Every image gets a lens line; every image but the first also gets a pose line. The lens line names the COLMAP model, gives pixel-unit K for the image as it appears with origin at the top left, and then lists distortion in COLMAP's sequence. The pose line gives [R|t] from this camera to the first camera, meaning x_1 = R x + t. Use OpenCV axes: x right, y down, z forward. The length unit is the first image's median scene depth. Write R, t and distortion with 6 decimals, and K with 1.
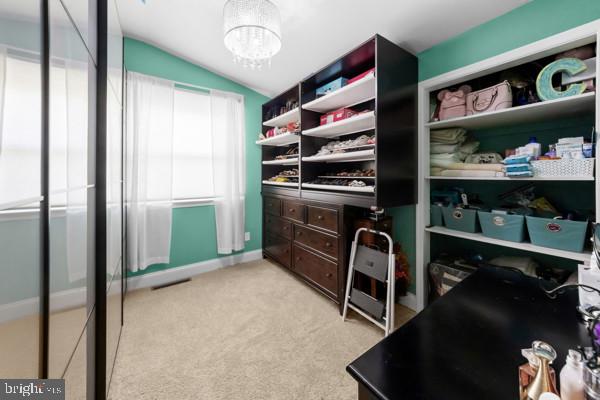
lens RADIAL K [[220.9, 0, 300.3], [0, 220.9, 170.3], [0, 0, 1]] dist [-0.000176, -0.000027]
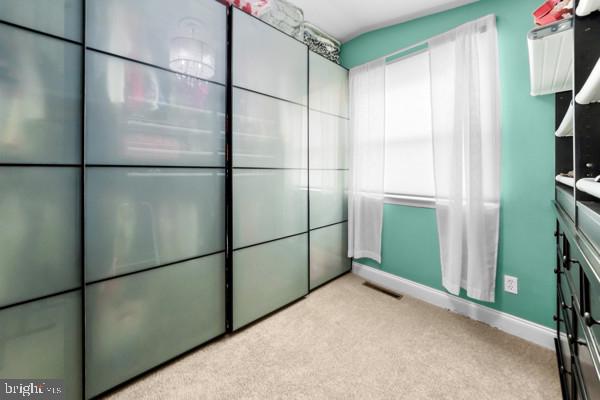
lens RADIAL K [[220.9, 0, 300.3], [0, 220.9, 170.3], [0, 0, 1]] dist [-0.000176, -0.000027]
pose [[0.154827, -0.006919, -0.987917, 0.216772], [0.011451, 0.999921, -0.005208, 0.040428], [0.987875, -0.010506, 0.154894, 0.509288]]
